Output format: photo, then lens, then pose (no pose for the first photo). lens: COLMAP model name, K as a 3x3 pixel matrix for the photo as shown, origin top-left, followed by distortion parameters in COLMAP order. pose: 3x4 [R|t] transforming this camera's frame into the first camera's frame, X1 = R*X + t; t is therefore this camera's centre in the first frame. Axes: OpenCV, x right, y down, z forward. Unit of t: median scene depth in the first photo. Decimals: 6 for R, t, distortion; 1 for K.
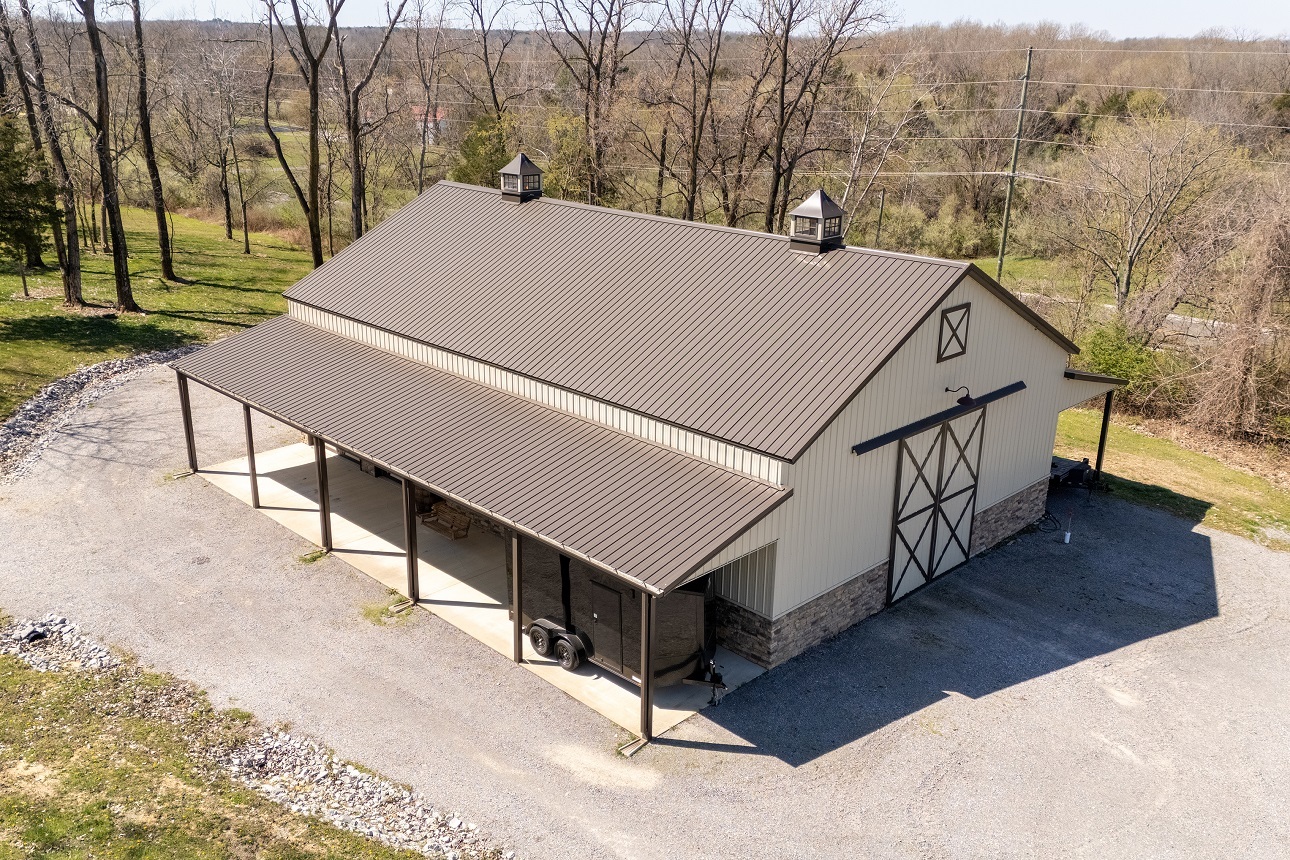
lens RADIAL K [[1114.2, 0, 645.0], [0, 1114.2, 430.0], [0, 0, 1]] dist [0.103799, -0.136717]
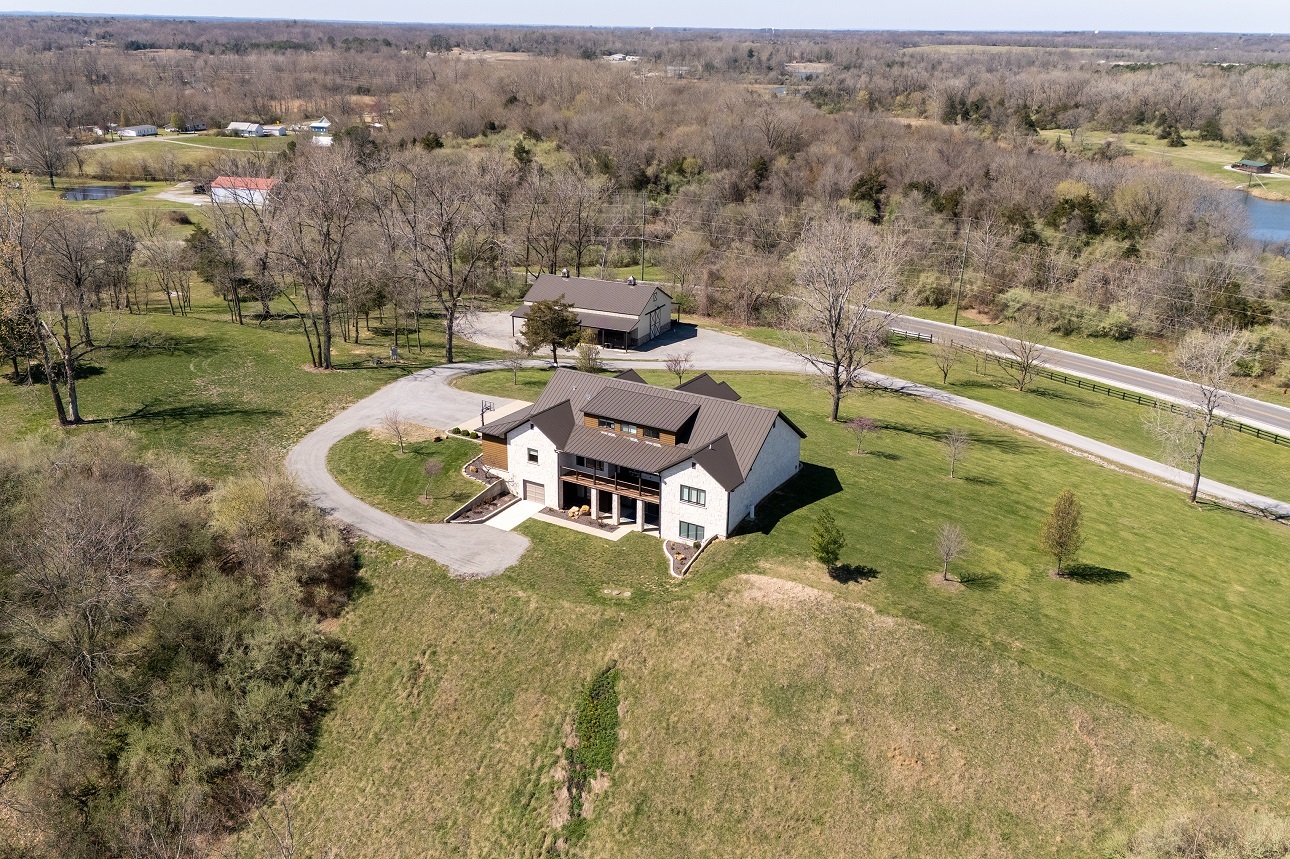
lens RADIAL K [[1114.2, 0, 645.0], [0, 1114.2, 429.5], [0, 0, 1]] dist [0.103799, -0.136717]
pose [[0.939487, -0.113557, 0.323216, -1.345314], [0.107084, 0.993531, 0.037803, 0.290734], [-0.325418, -0.000904, 0.945570, -3.502258]]
